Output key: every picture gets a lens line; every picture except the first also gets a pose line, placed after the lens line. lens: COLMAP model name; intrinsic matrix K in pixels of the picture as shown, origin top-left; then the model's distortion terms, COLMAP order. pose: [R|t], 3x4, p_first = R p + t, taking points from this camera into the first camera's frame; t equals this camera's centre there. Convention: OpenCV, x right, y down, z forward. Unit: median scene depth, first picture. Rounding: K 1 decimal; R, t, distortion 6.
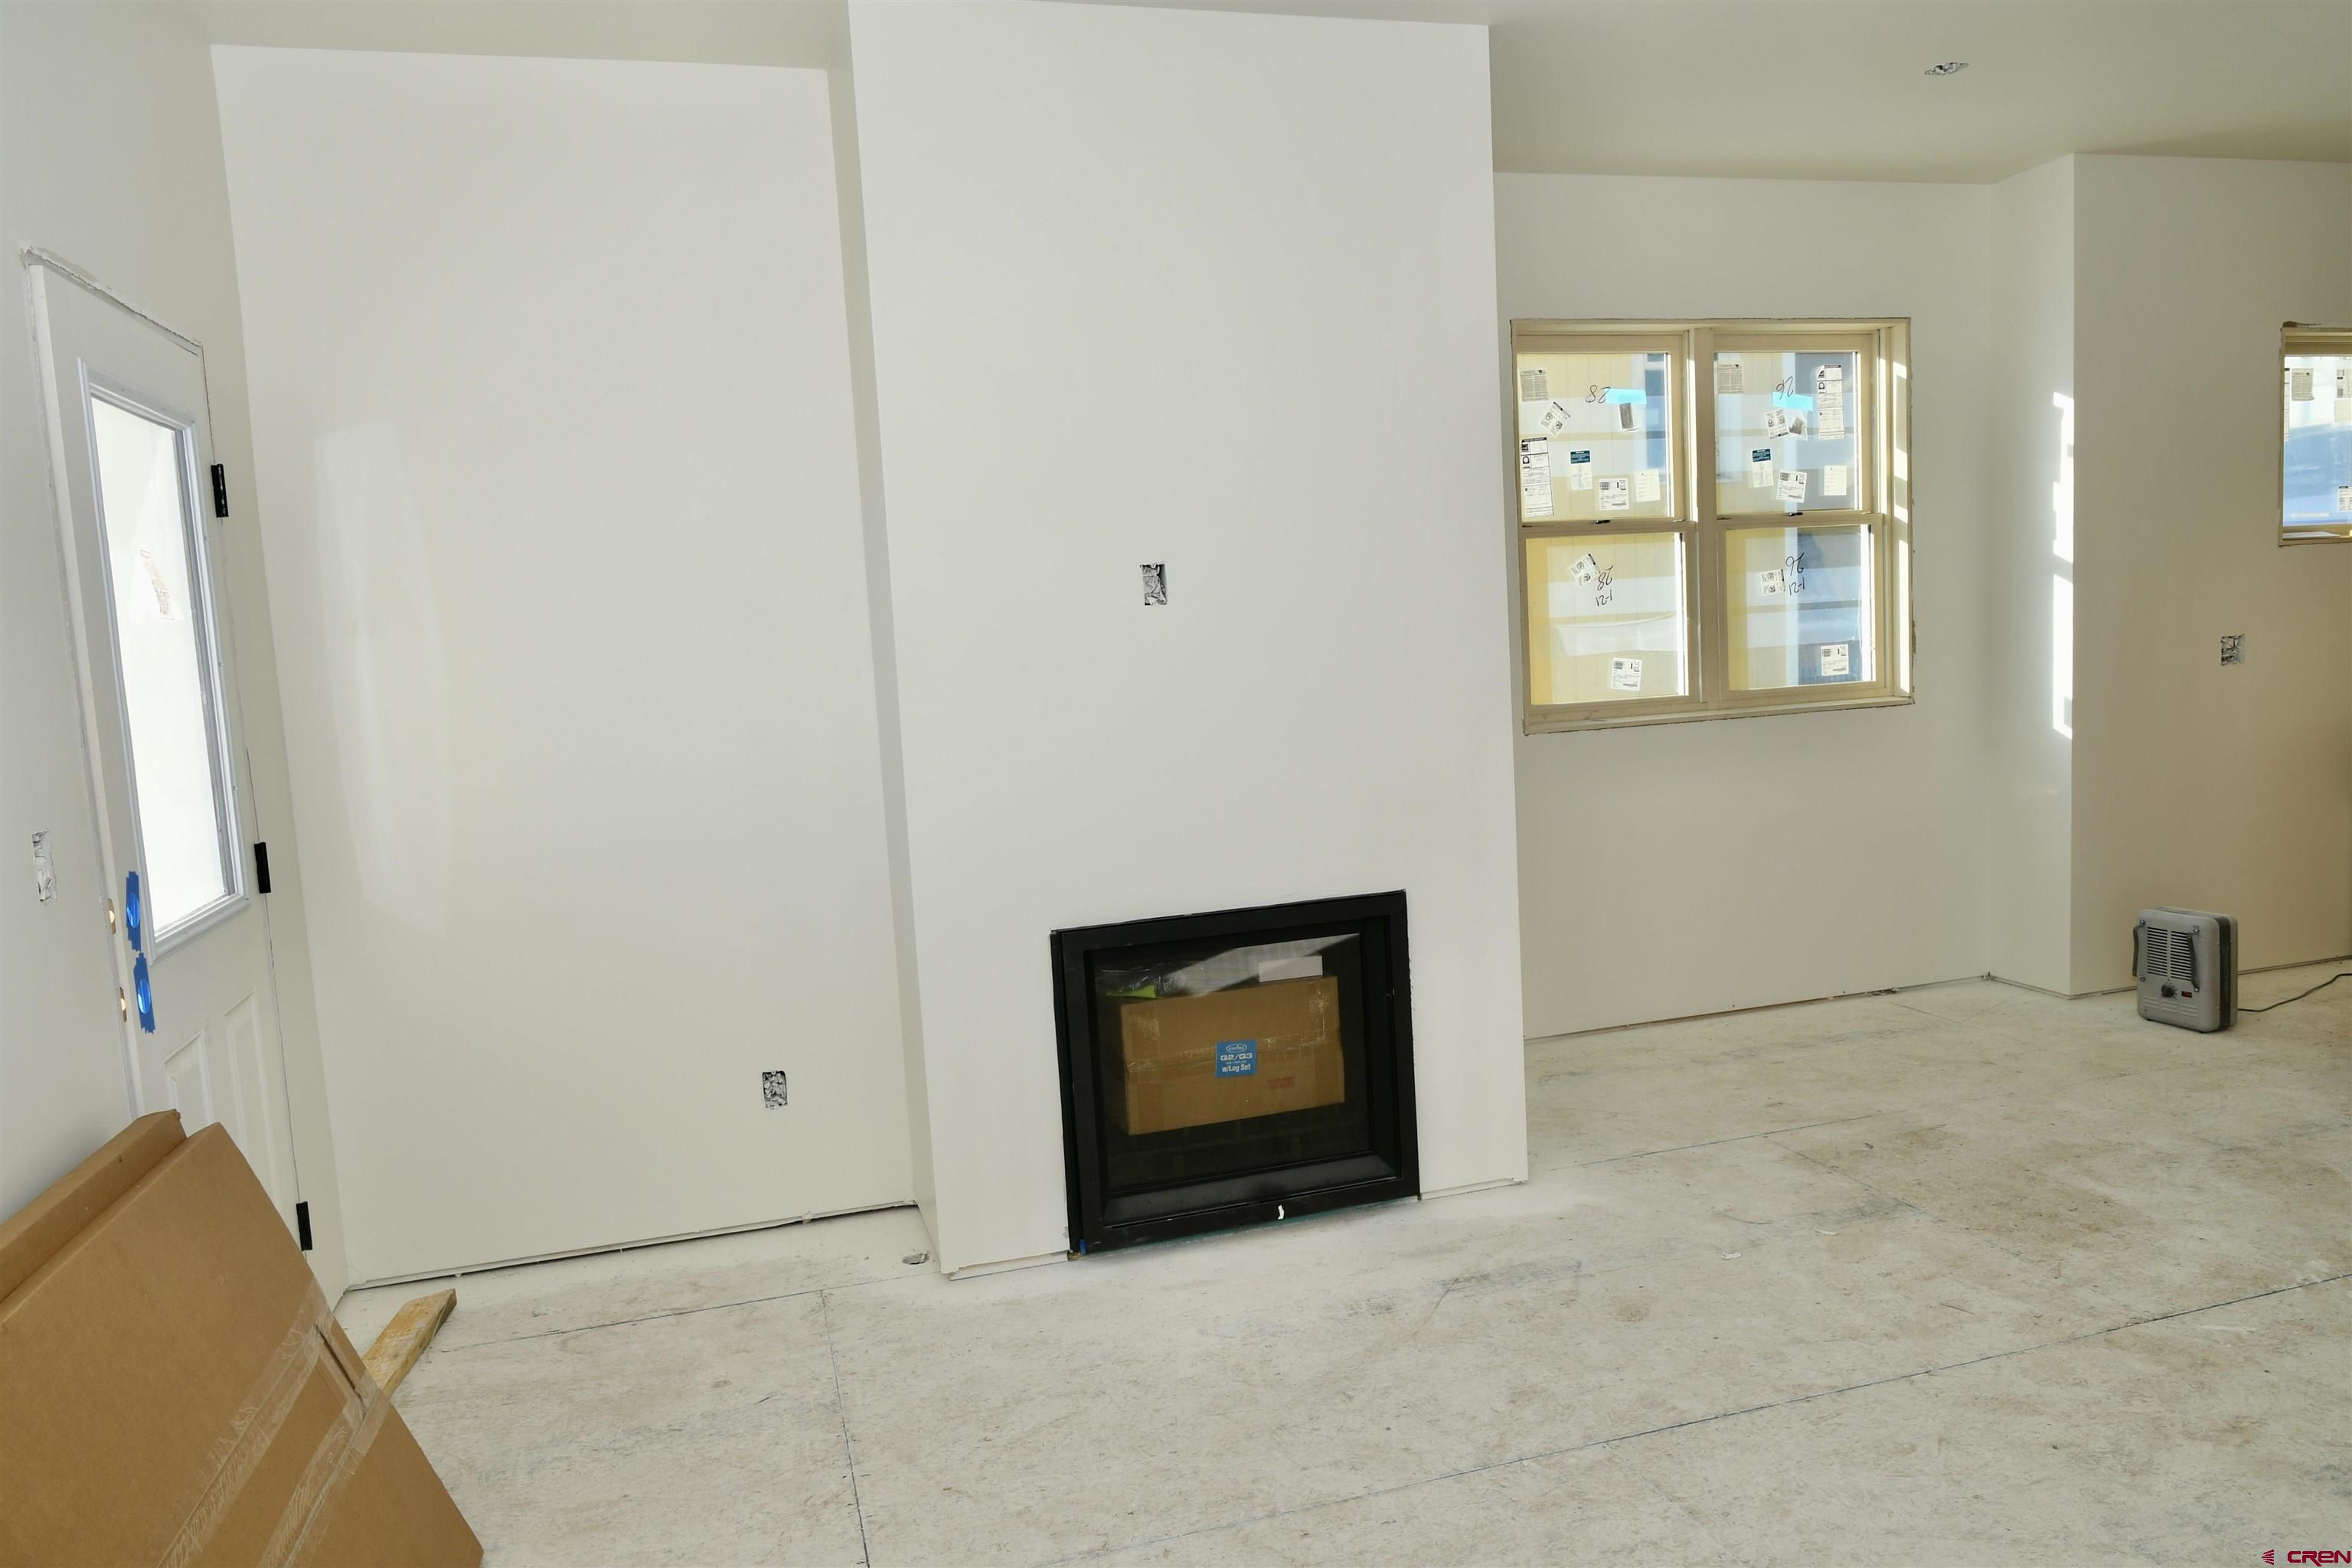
lens RADIAL K [[1607.0, 0, 1176.0], [0, 1607.0, 784.0], [0, 0, 1]] dist [0.013905, -0.029308]
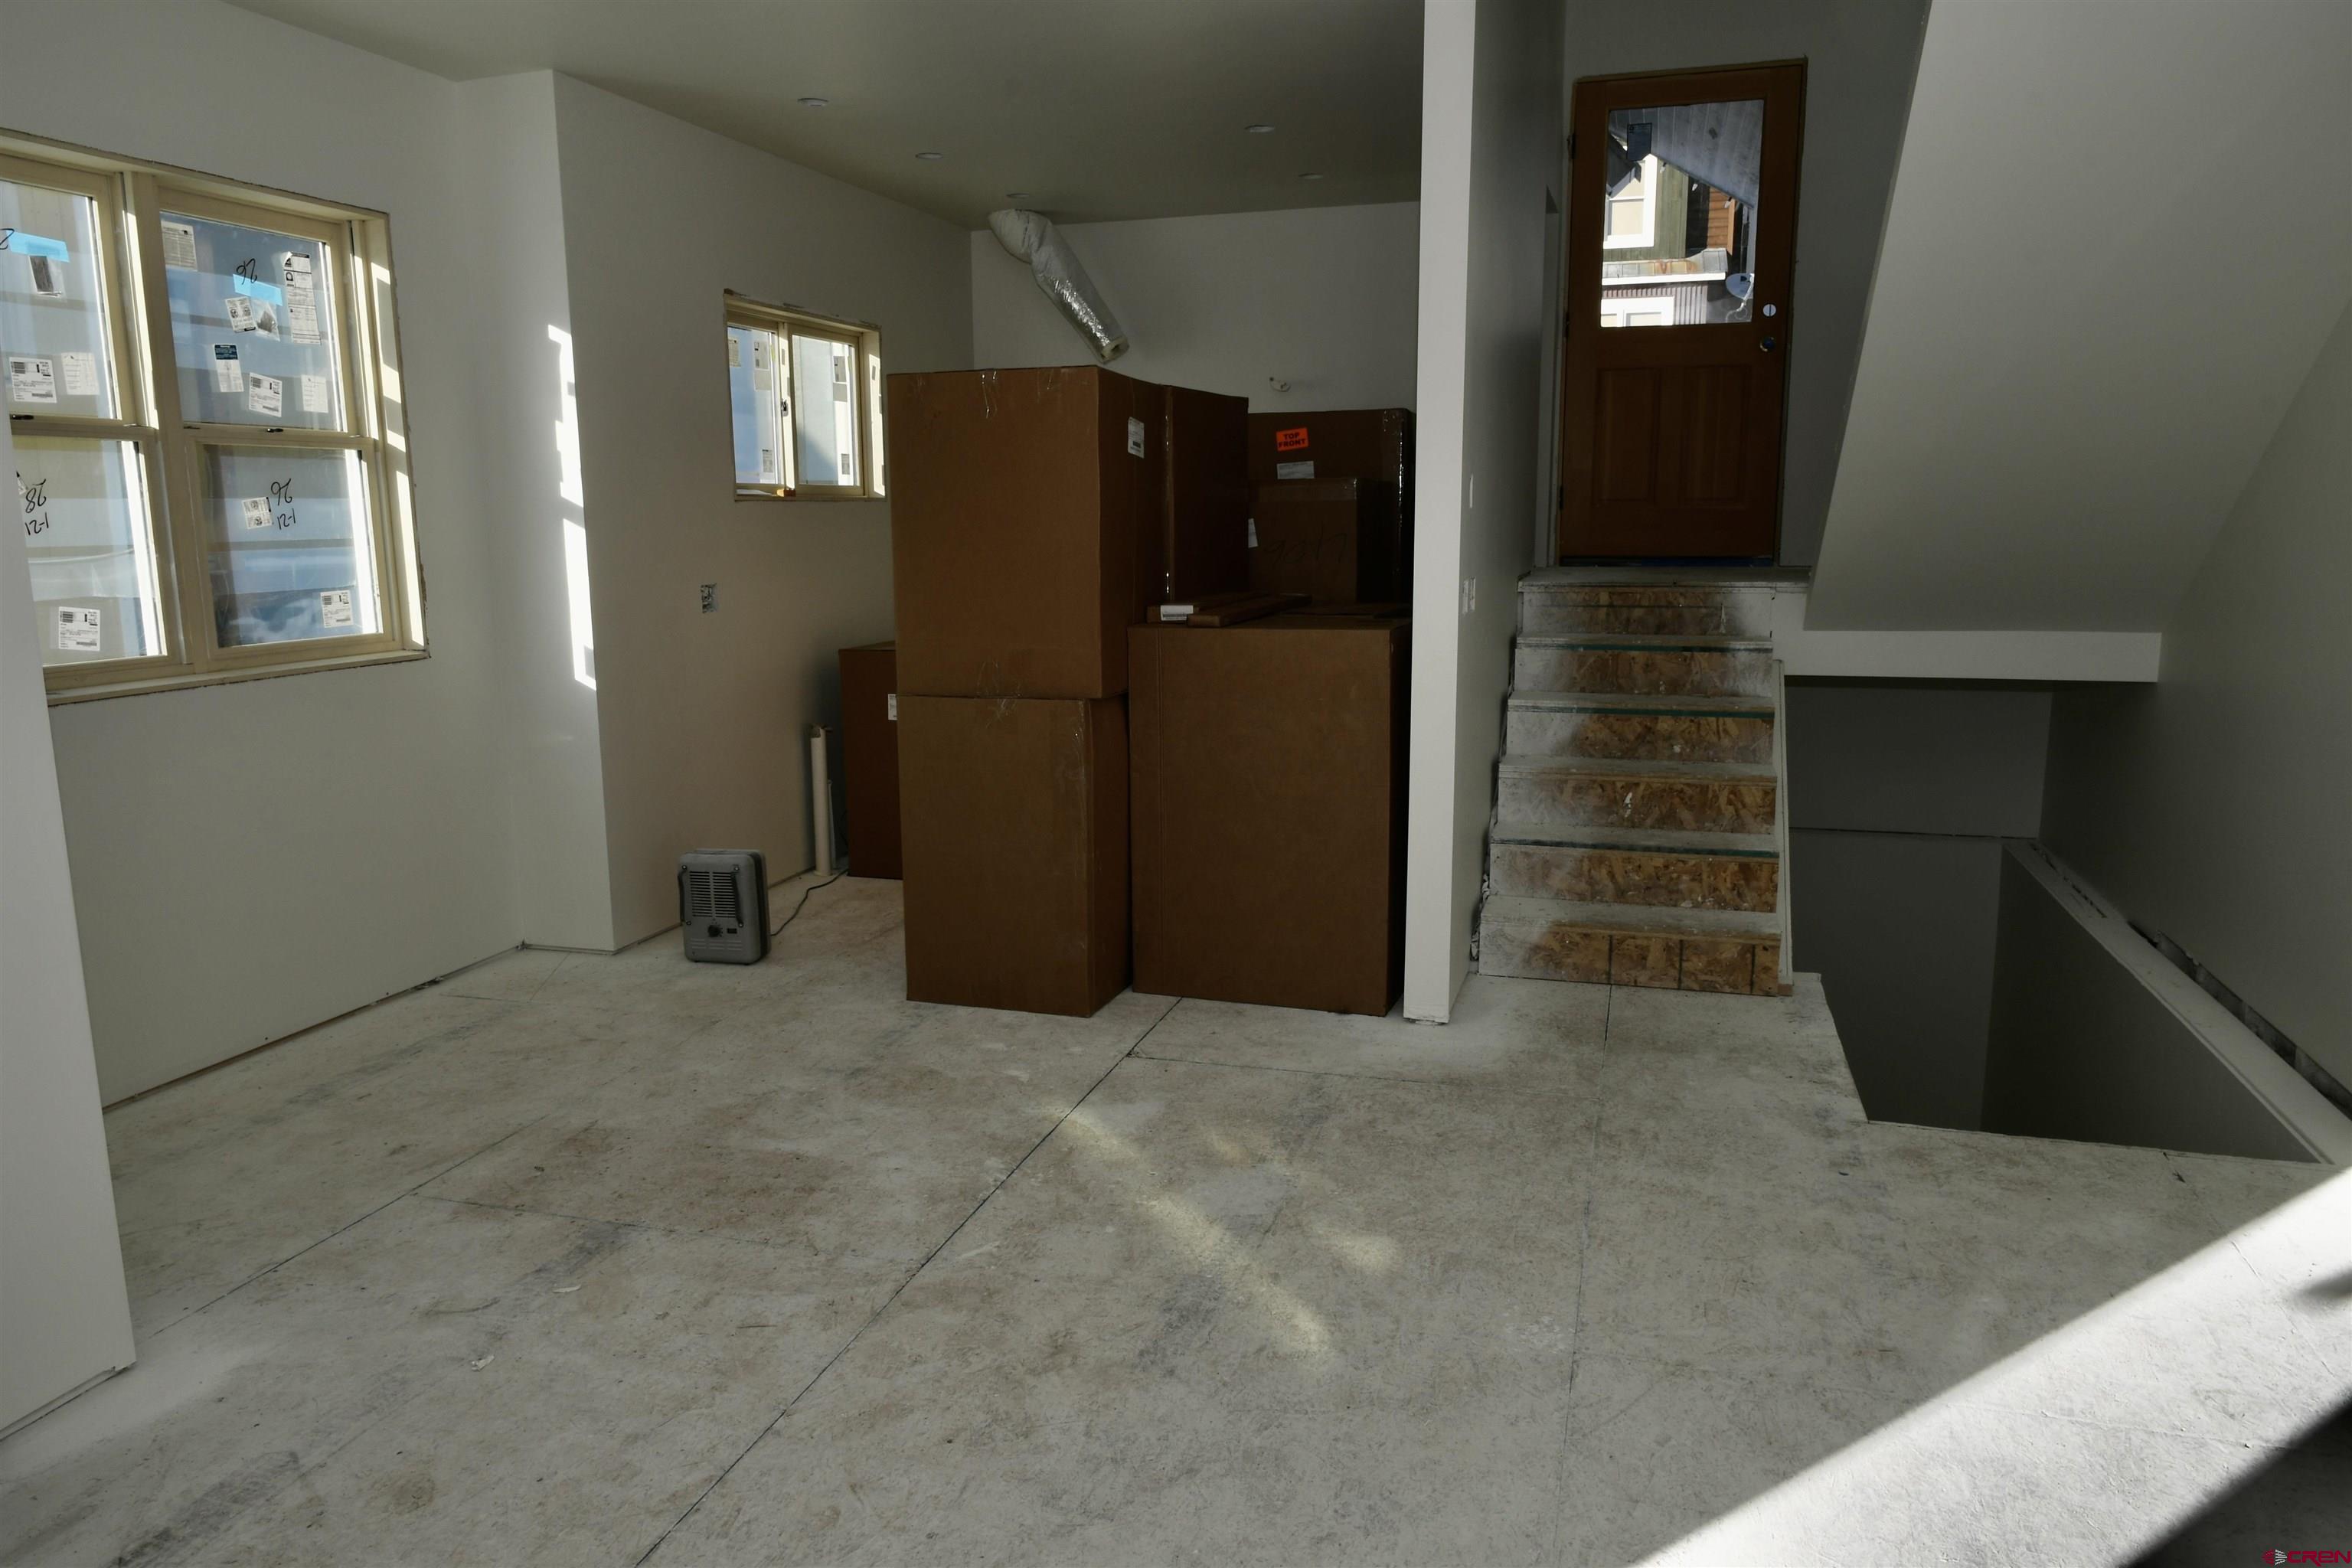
lens RADIAL K [[1607.0, 0, 1176.0], [0, 1607.0, 784.0], [0, 0, 1]] dist [0.013905, -0.029308]
pose [[0.545280, -0.093095, 0.833068, -0.070521], [0.065764, 0.995502, 0.068202, -0.015435], [-0.835670, 0.017597, 0.548950, 0.186769]]
